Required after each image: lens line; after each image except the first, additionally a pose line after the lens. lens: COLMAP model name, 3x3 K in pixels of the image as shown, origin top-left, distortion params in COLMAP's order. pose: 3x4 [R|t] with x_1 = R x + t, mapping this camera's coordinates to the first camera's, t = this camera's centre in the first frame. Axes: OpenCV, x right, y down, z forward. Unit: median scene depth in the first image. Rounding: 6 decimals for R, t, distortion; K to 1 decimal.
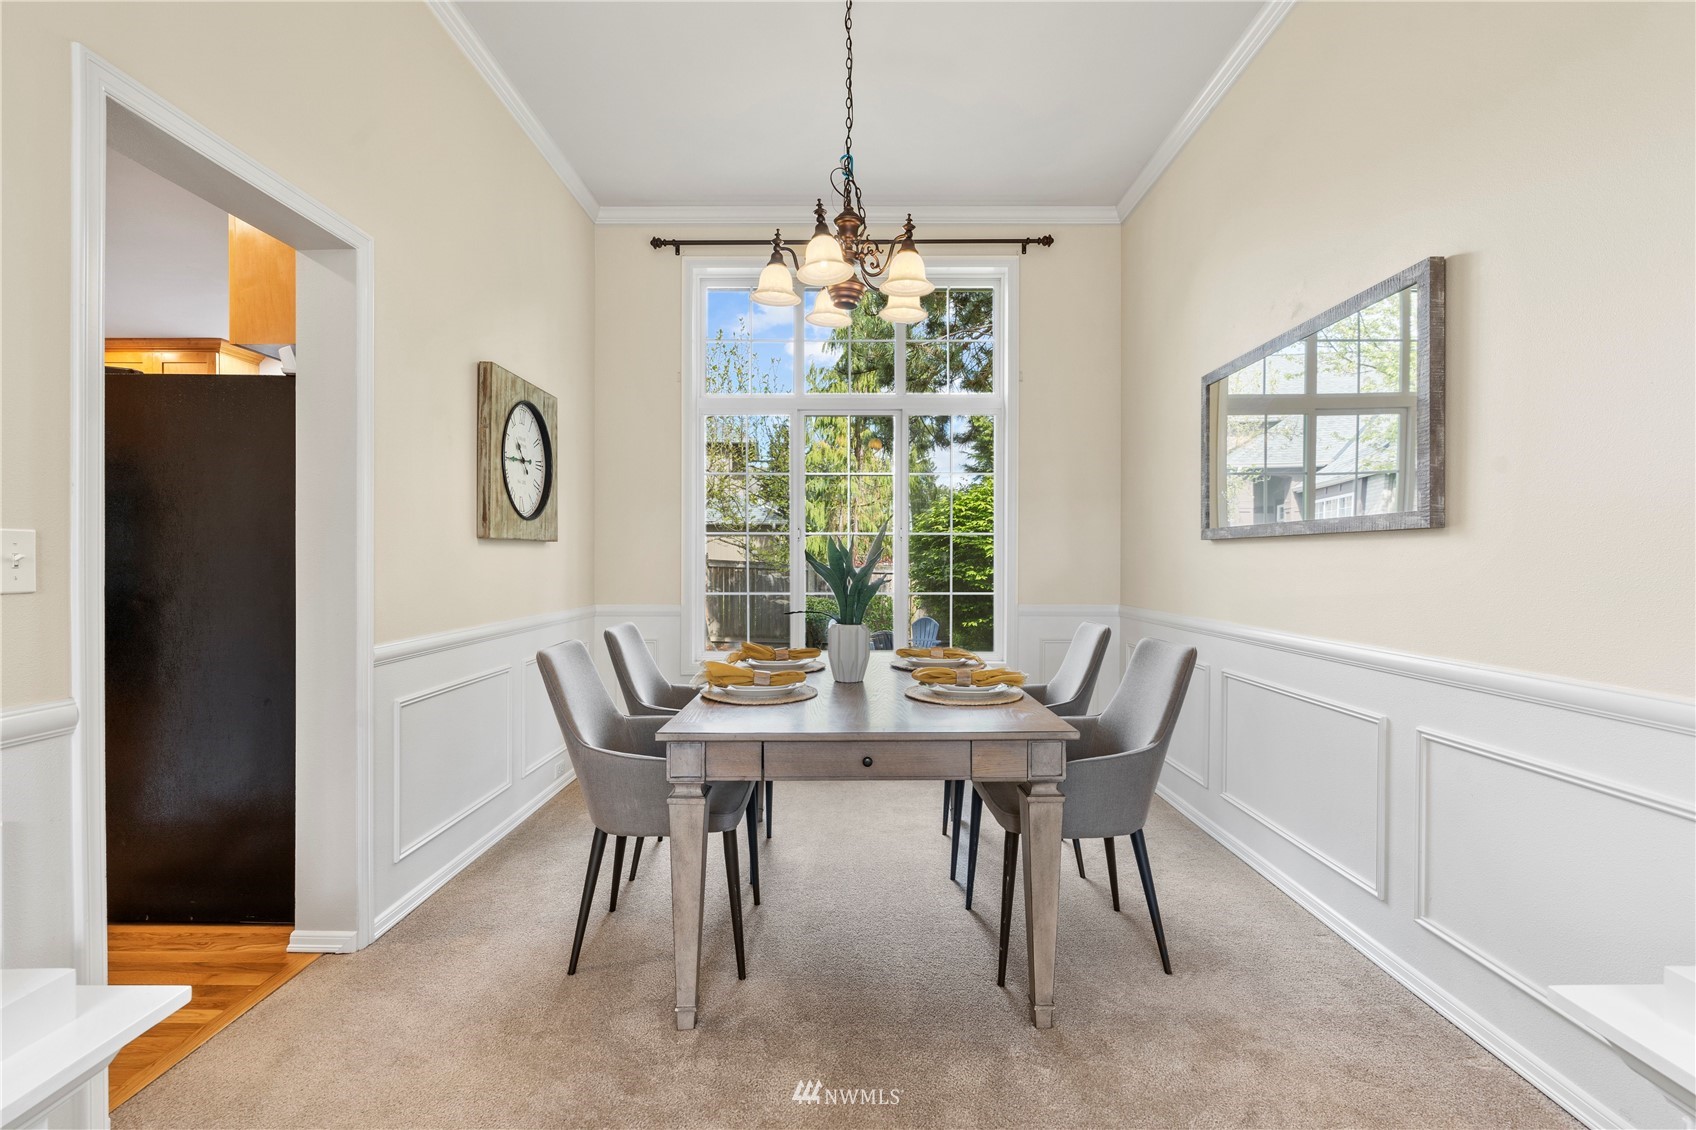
lens RADIAL K [[770.9, 0, 847.8], [0, 770.9, 564.3], [0, 0, 1]] dist [-0.009422, 0.002695]
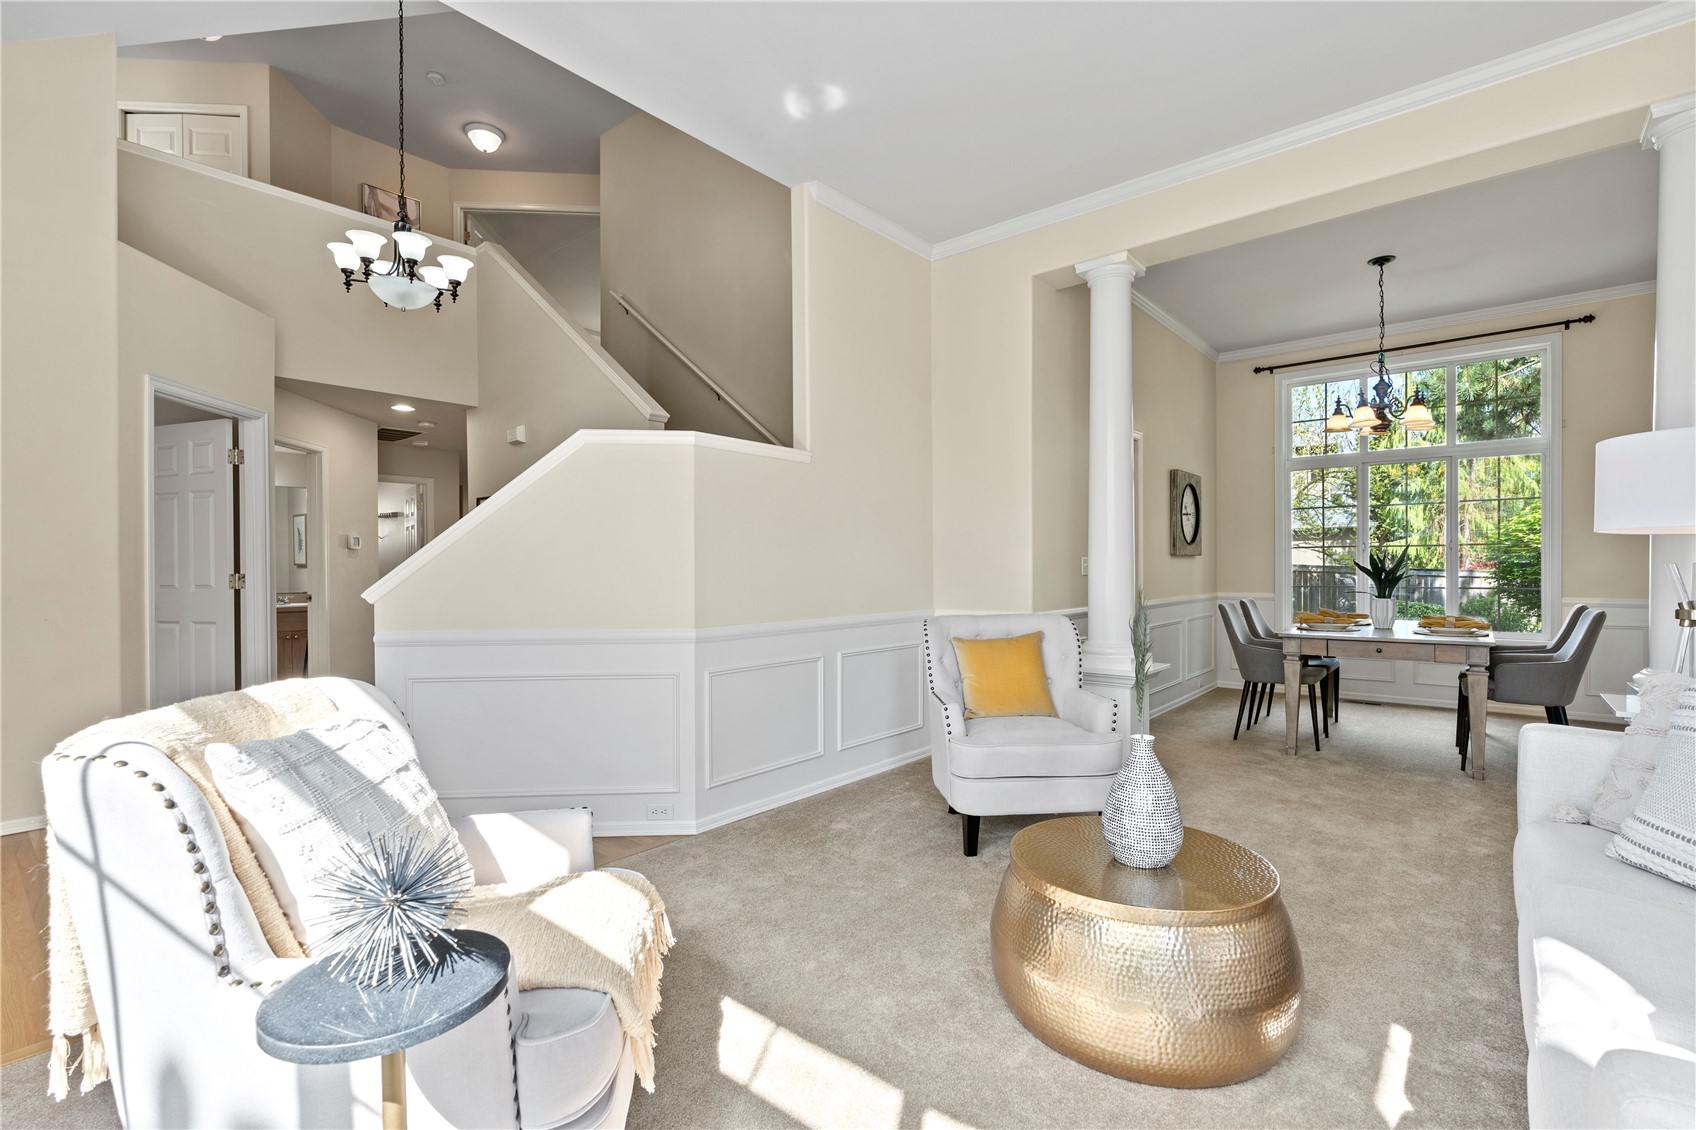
lens RADIAL K [[770.9, 0, 843.1], [0, 770.9, 569.5], [0, 0, 1]] dist [-0.009422, 0.002695]
pose [[0.768410, -0.002496, -0.639953, 0.153635], [0.002641, 0.999996, -0.000729, 0.003488], [0.639953, -0.001130, 0.768414, -1.061584]]
